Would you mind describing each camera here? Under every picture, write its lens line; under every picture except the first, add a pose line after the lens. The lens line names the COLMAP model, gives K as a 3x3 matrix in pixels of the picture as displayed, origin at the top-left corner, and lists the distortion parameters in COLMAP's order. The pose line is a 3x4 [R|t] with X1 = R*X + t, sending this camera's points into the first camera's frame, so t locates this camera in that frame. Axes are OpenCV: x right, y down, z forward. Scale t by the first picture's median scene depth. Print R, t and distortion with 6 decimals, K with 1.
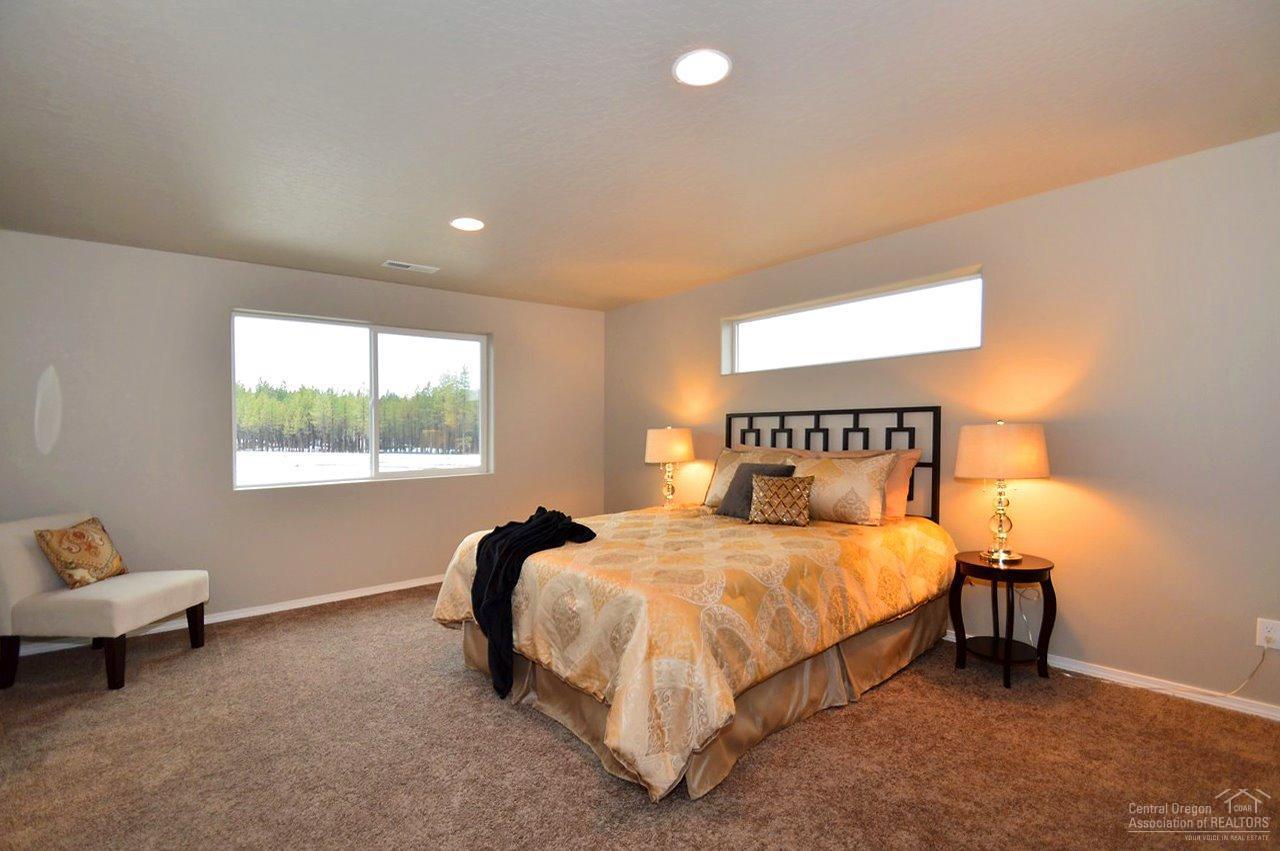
lens RADIAL K [[627.3, 0, 643.1], [0, 627.3, 445.3], [0, 0, 1]] dist [-0.000770, -0.000531]
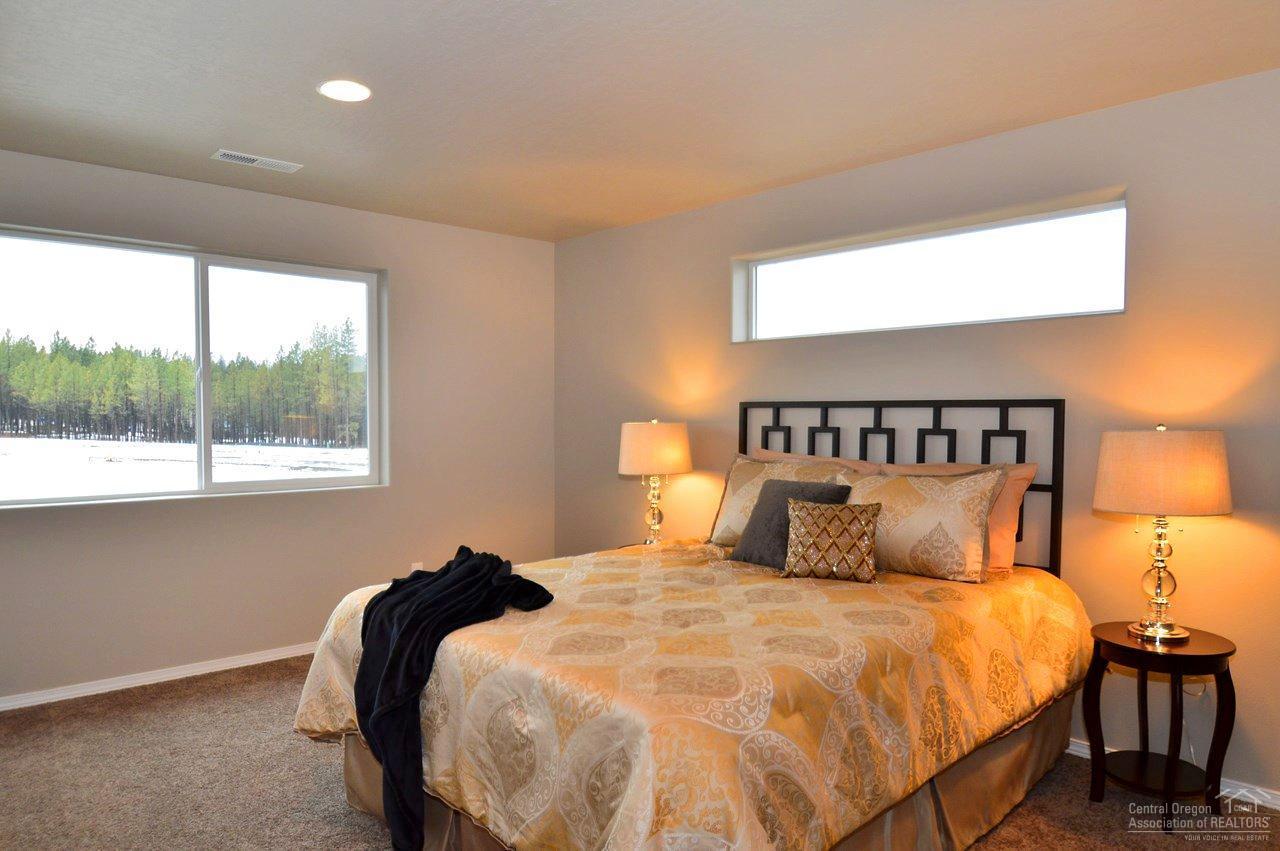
lens RADIAL K [[785.8, 0, 596.1], [0, 785.8, 522.6], [0, 0, 1]] dist [-0.022409, -0.001162]
pose [[0.999563, 0.018583, 0.022989, -0.047566], [-0.021158, 0.992865, 0.117354, -0.022763], [-0.020645, -0.117789, 0.992824, 0.208700]]
